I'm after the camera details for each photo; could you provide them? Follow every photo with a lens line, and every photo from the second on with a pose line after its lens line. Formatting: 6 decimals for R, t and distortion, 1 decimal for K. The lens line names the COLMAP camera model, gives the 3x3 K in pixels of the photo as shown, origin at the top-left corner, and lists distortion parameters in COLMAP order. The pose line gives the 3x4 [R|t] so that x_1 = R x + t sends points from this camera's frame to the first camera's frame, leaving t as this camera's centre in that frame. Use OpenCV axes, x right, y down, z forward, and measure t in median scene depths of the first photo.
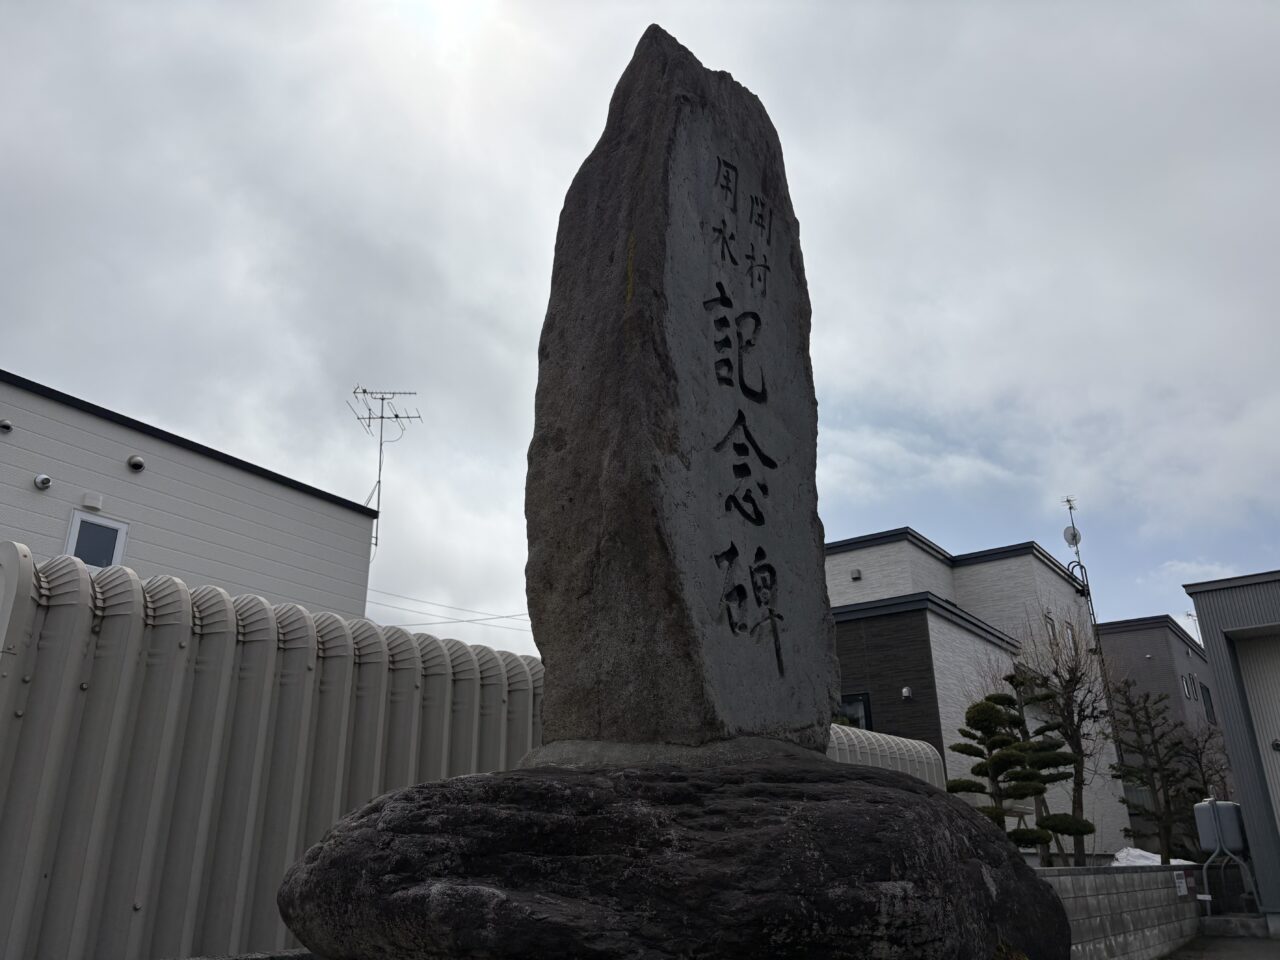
lens RADIAL K [[978.7, 0, 640.0], [0, 978.7, 480.0], [0, 0, 1]] dist [0.029444, -0.001681]
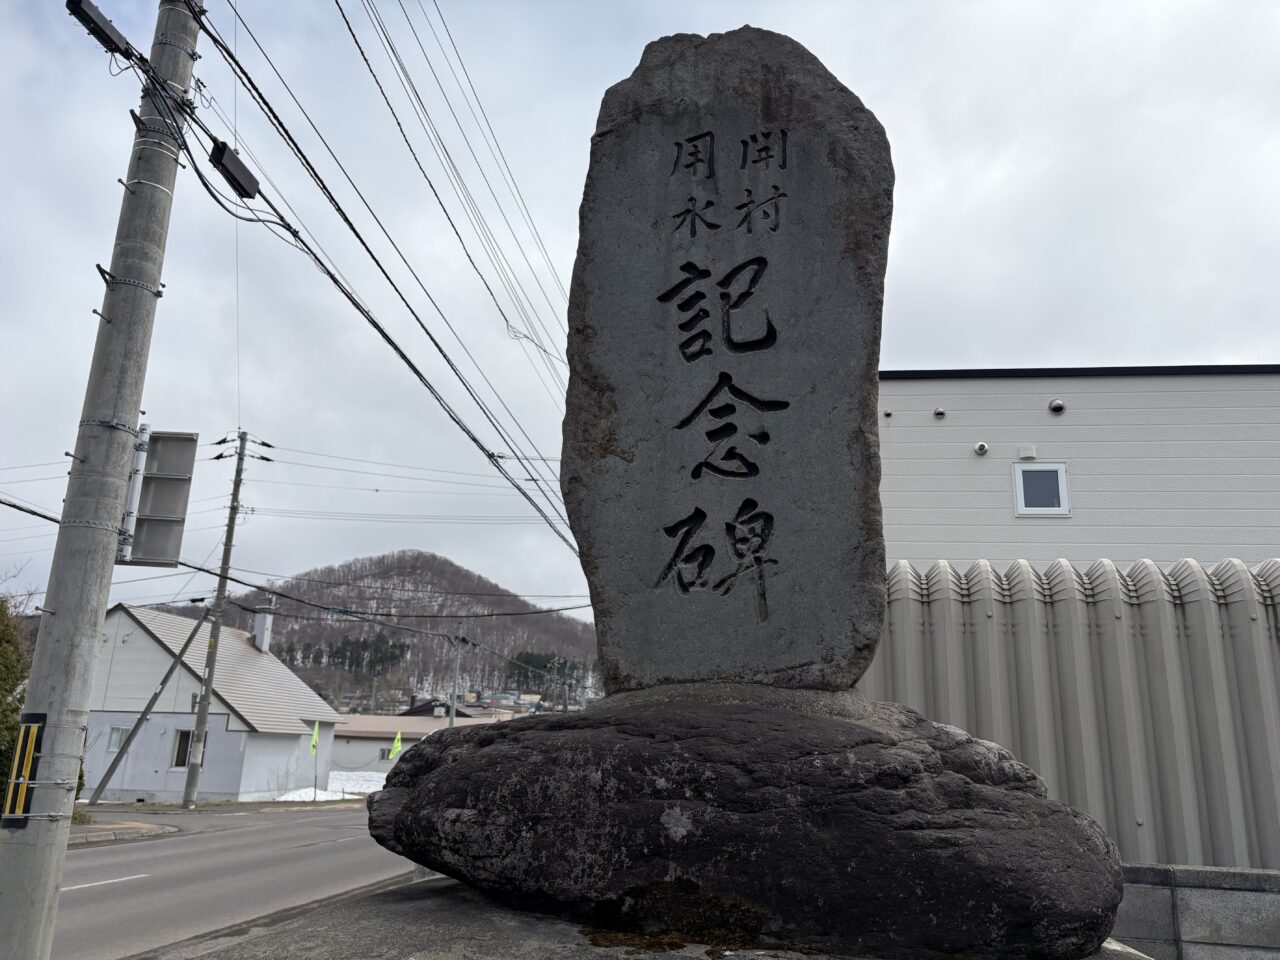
lens RADIAL K [[970.3, 0, 640.8], [0, 970.3, 485.7], [0, 0, 1]] dist [0.046519, -0.003210]
pose [[0.419038, -0.215079, -0.882127, 0.985360], [0.298196, 0.950249, -0.090035, 0.114375], [0.857605, -0.225319, 0.462326, 0.429440]]
